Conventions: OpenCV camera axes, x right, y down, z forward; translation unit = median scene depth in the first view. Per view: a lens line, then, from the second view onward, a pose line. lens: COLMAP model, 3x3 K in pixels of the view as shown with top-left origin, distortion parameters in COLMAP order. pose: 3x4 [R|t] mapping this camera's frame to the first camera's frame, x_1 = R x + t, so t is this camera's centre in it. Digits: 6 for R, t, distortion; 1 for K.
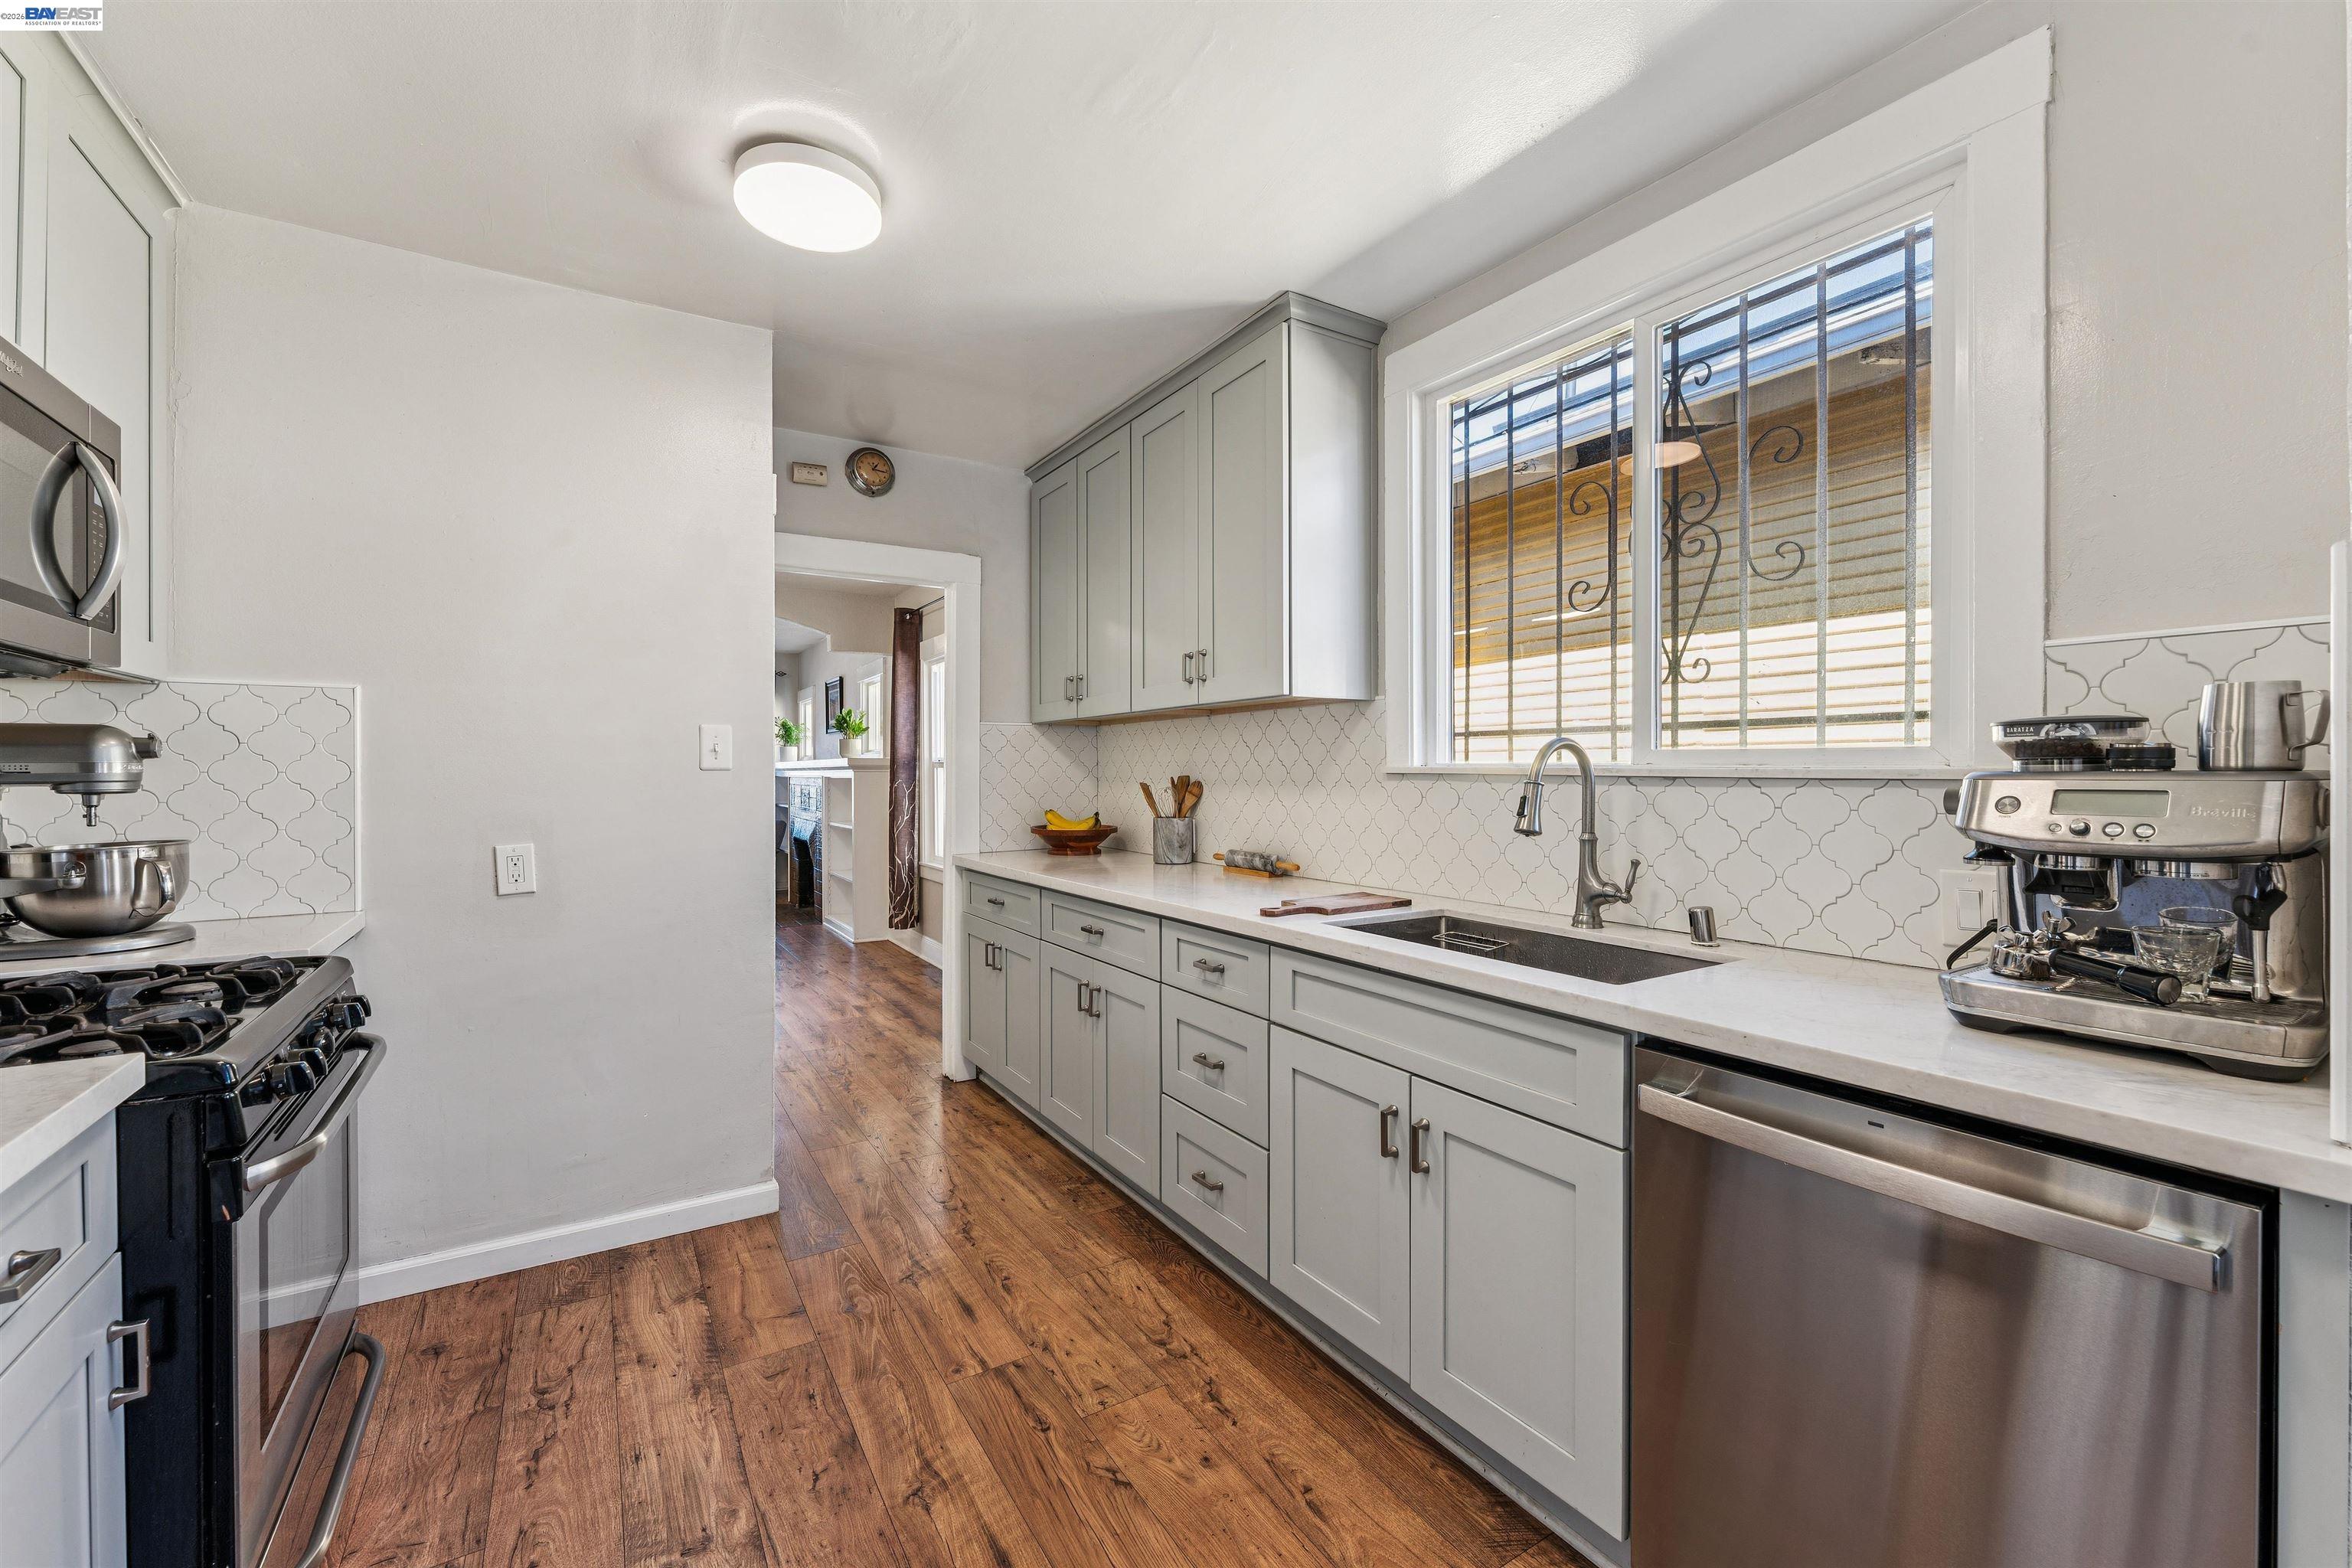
lens RADIAL K [[942.1, 0, 1166.1], [0, 942.1, 775.6], [0, 0, 1]] dist [-0.000334, -0.000244]
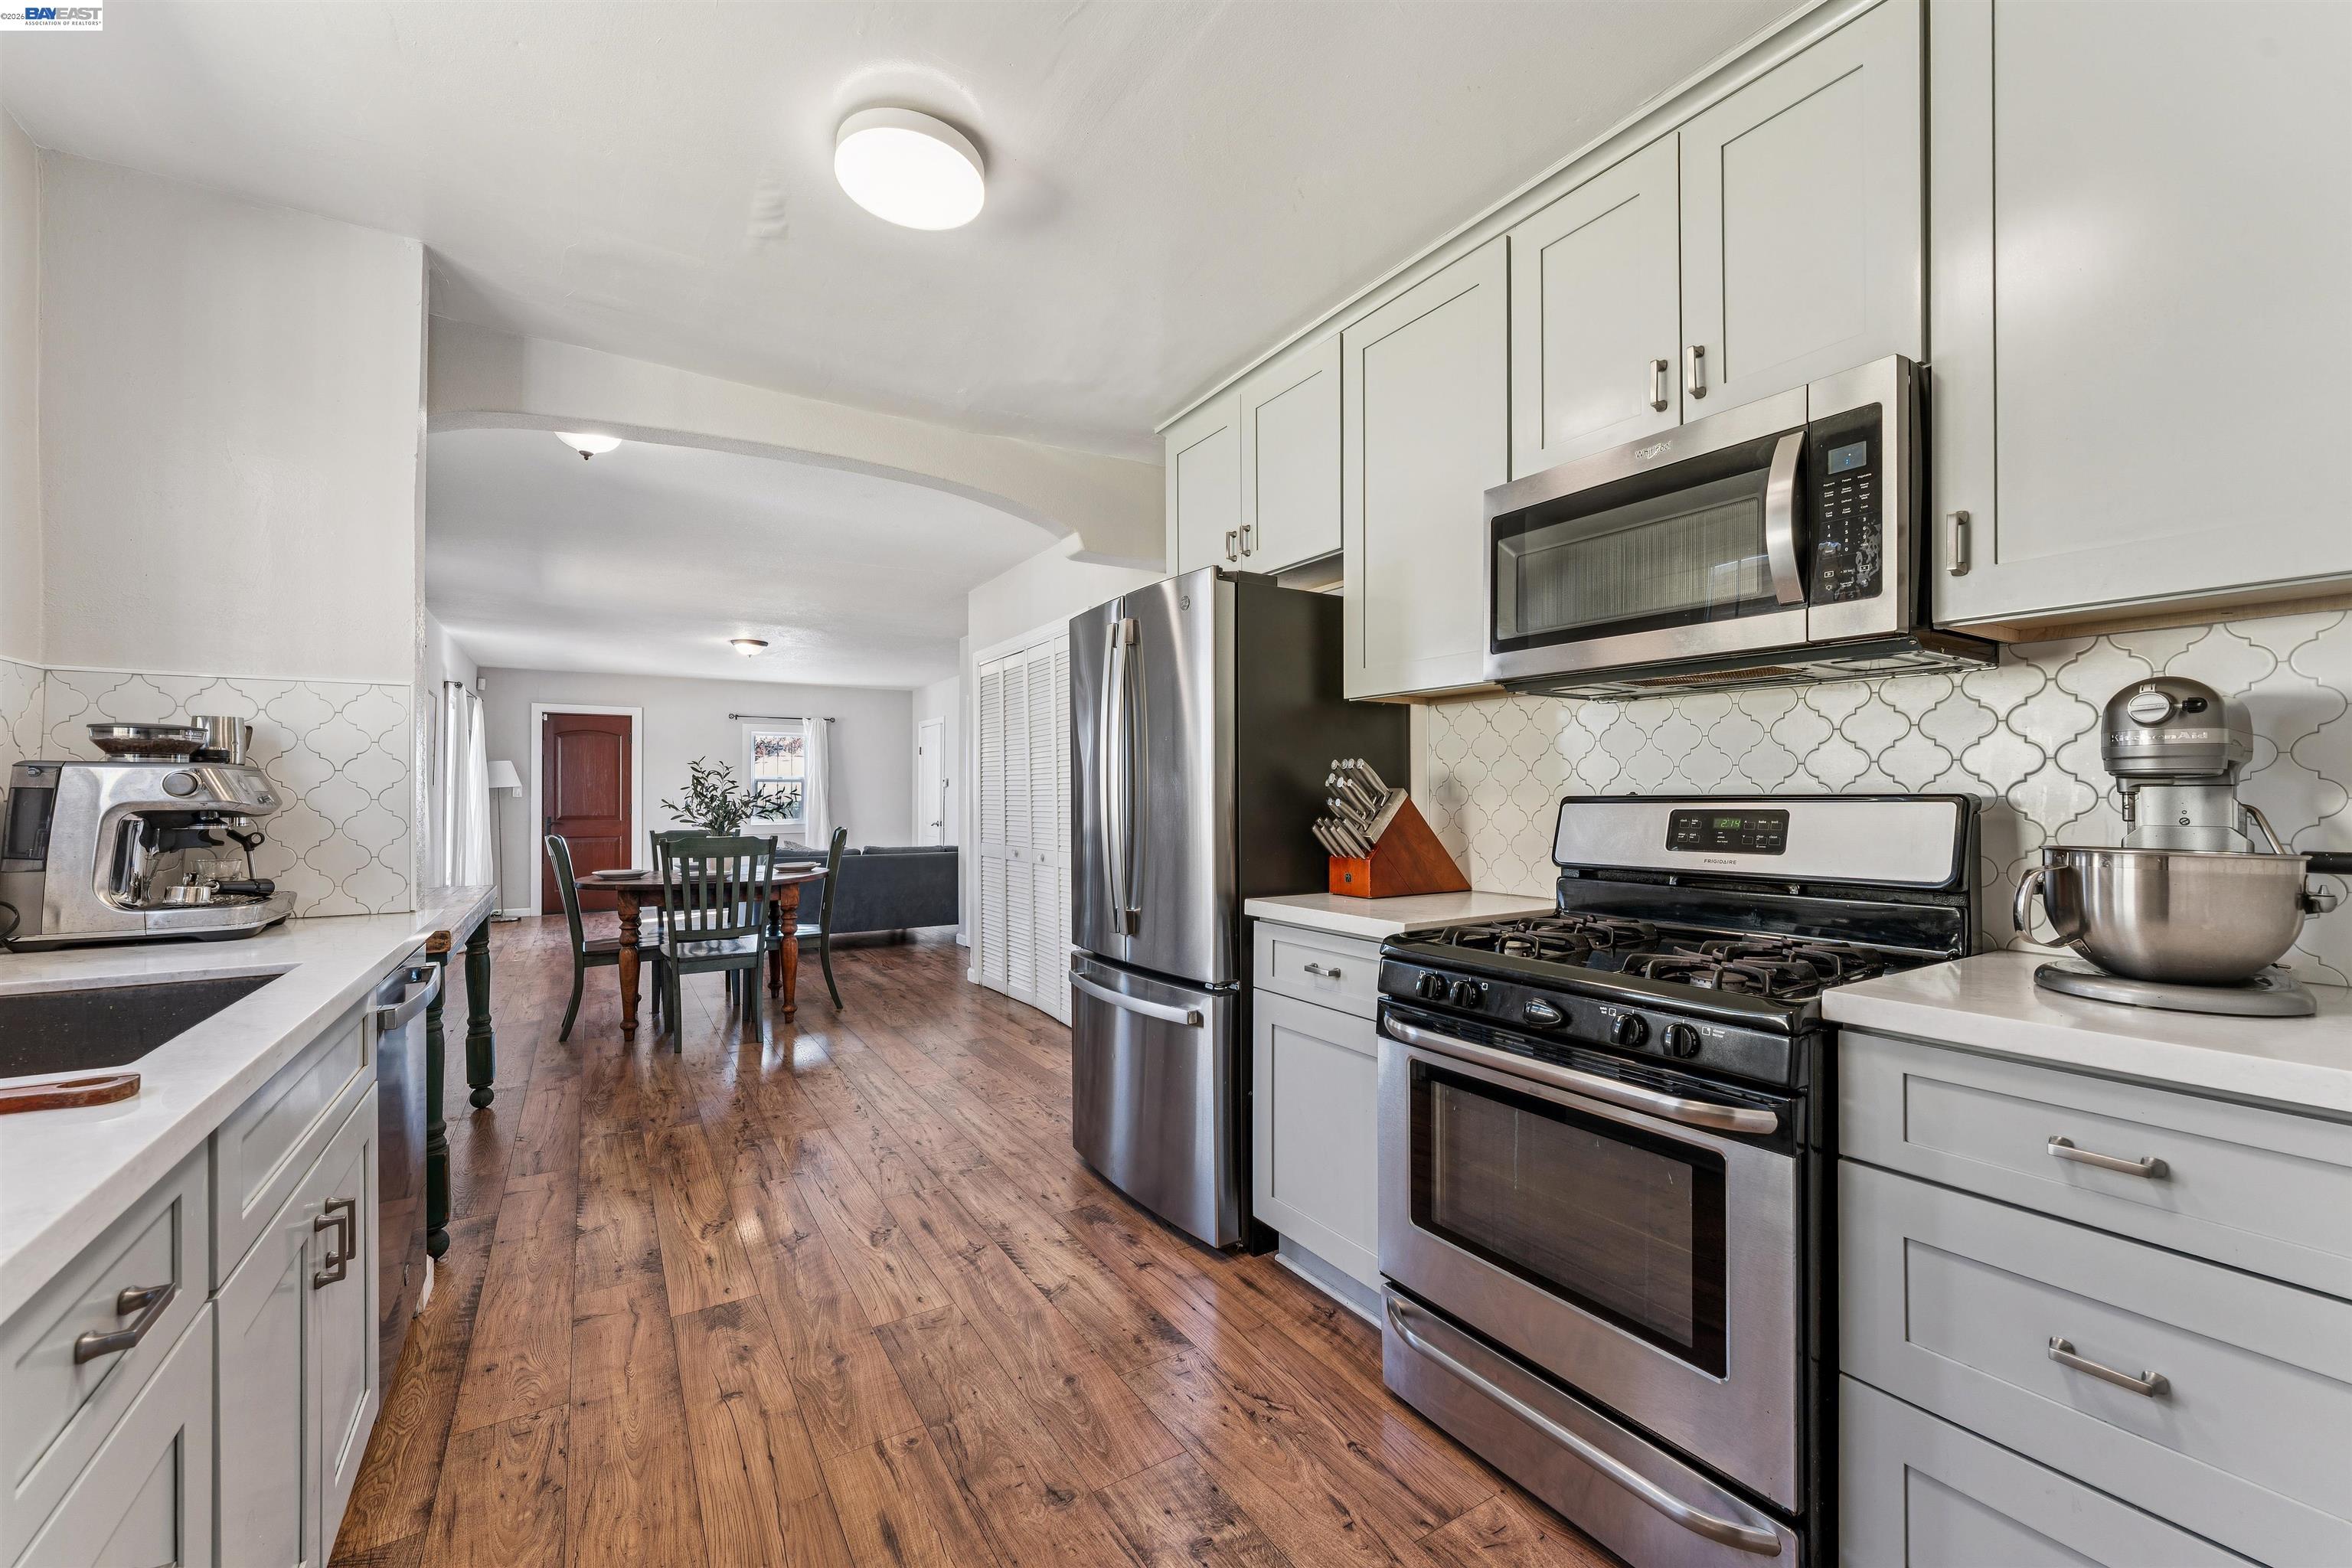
lens RADIAL K [[929.6, 0, 1175.5], [0, 929.6, 779.0], [0, 0, 1]] dist [-0.000266, -0.000245]
pose [[-0.999930, 0.007169, -0.009364, -0.286753], [0.007260, 0.999926, -0.009715, 0.015990], [0.009294, -0.009782, -0.999909, 1.211818]]
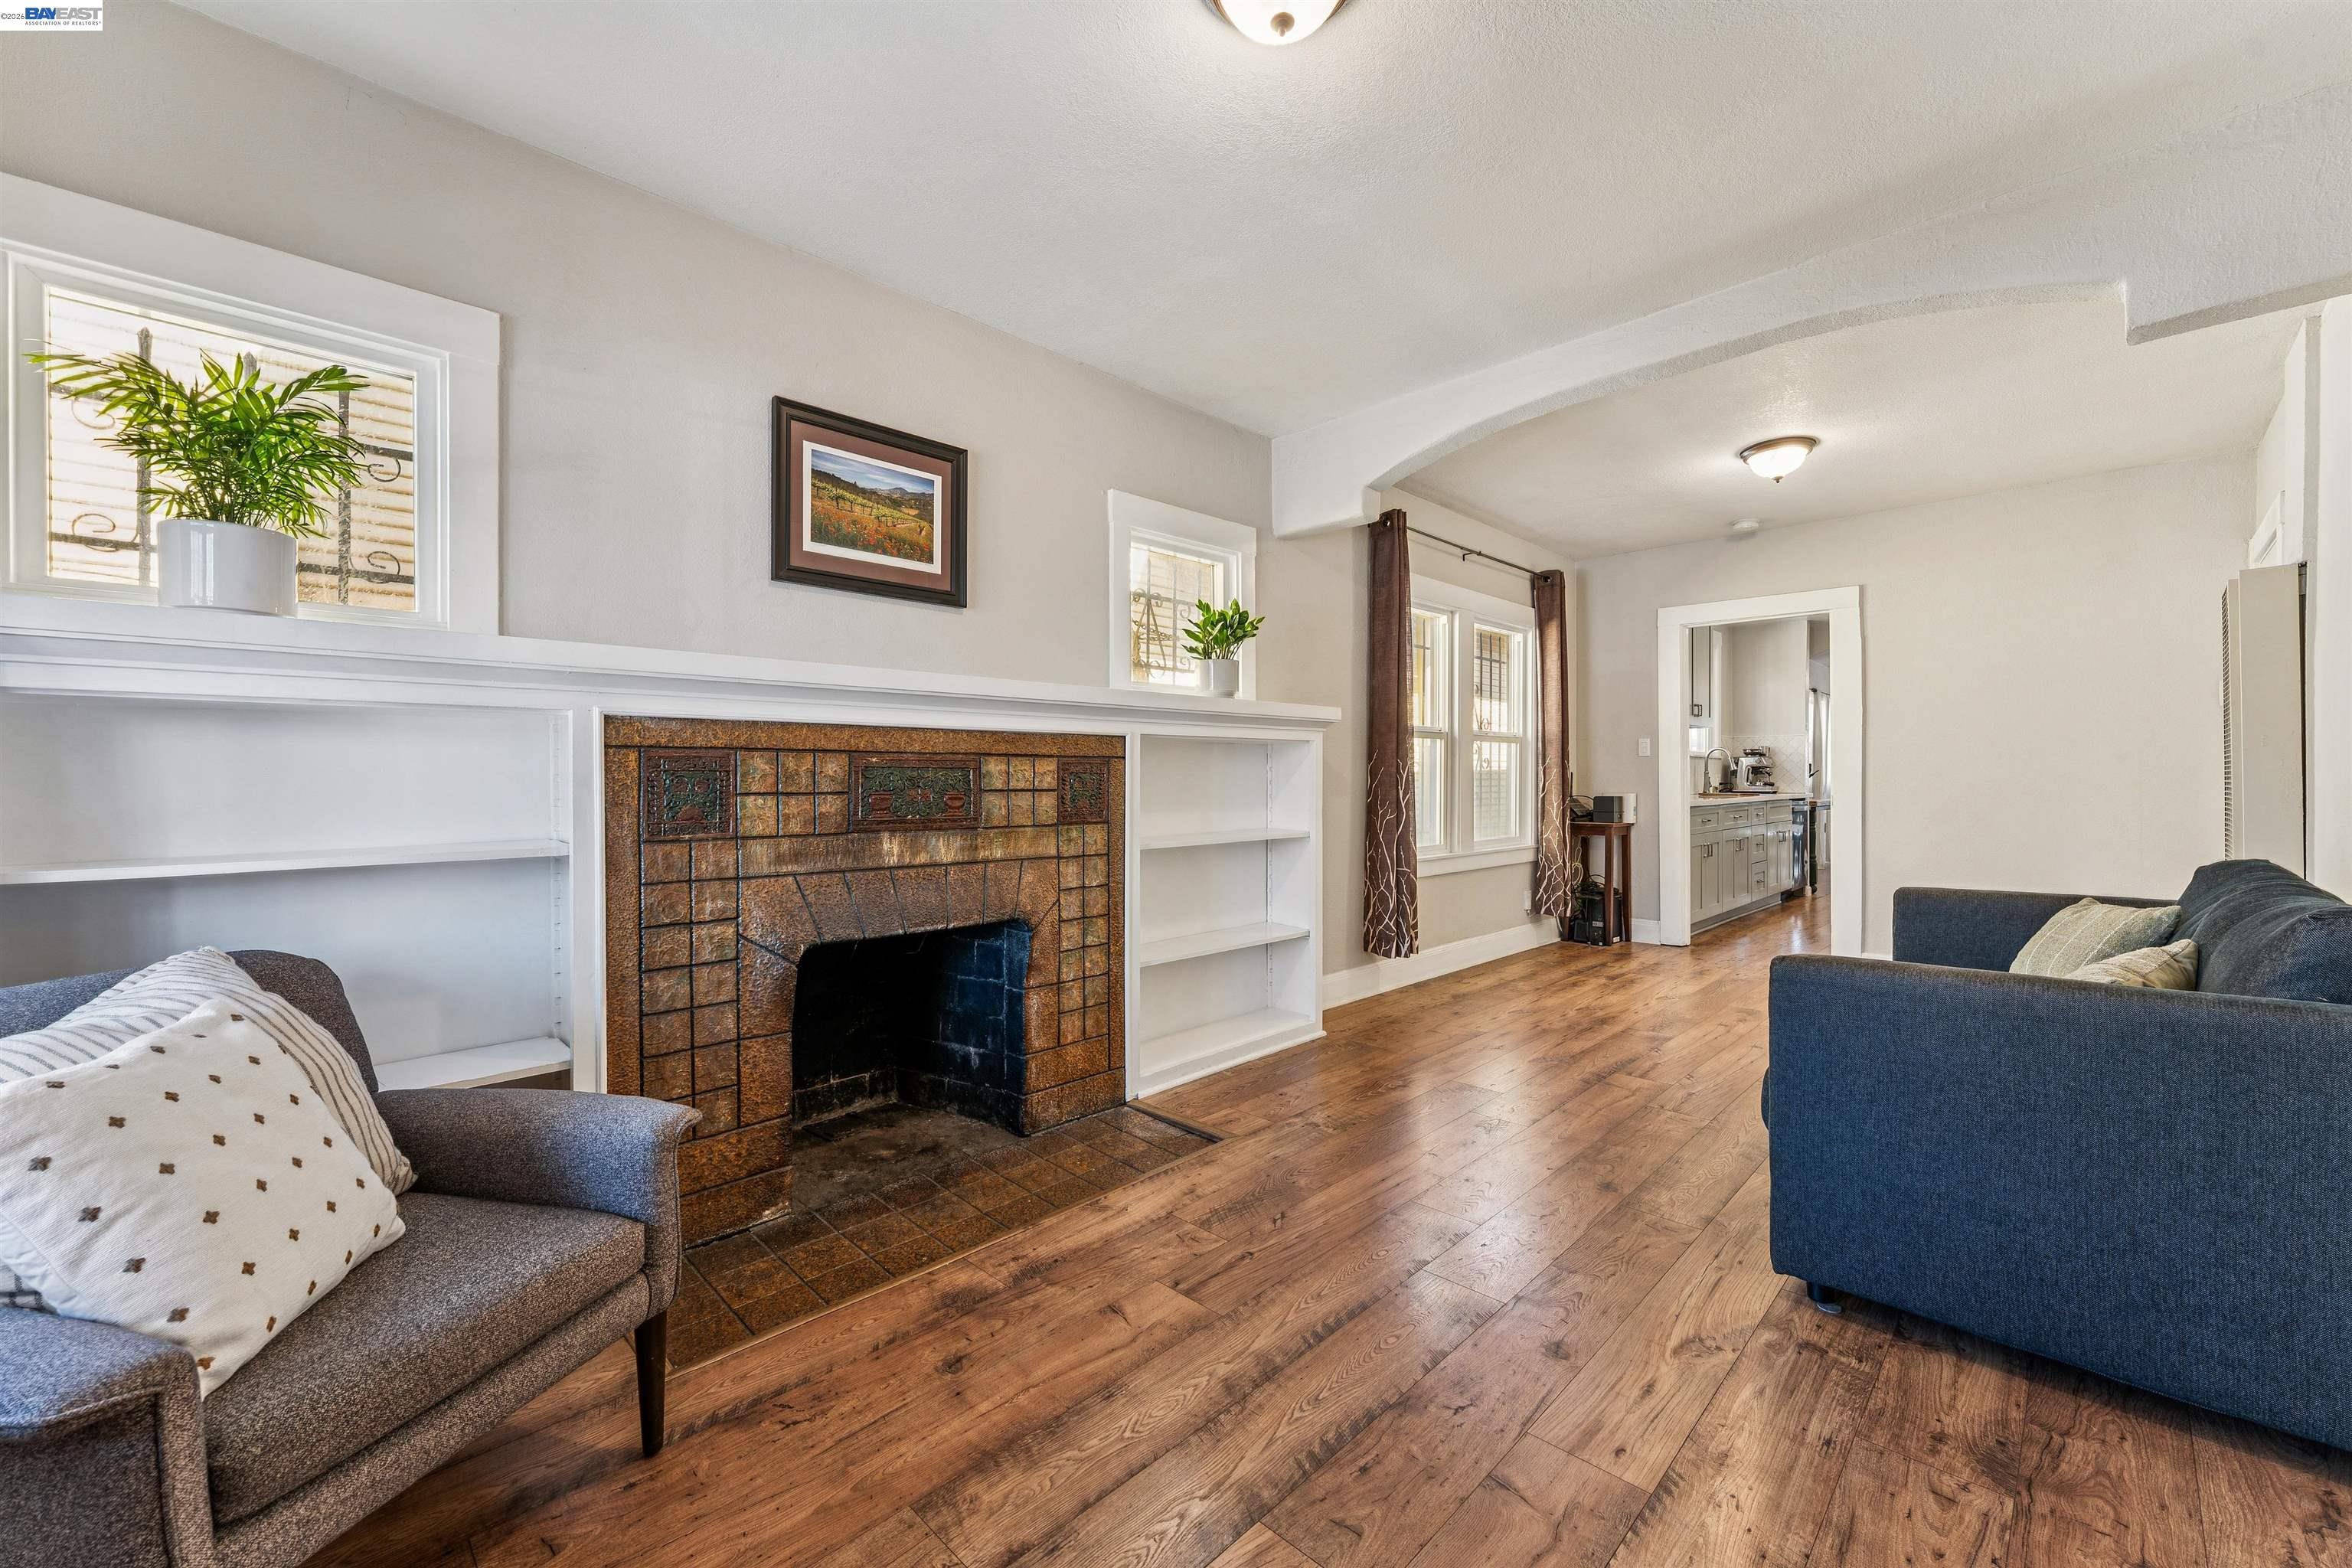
lens RADIAL K [[929.6, 0, 1175.5], [0, 929.6, 779.0], [0, 0, 1]] dist [-0.000266, -0.000245]
pose [[-0.229468, 0.004128, 0.973307, -2.362212], [0.006470, 0.999975, -0.002716, 0.068722], [-0.973295, 0.005674, -0.229489, 3.357780]]
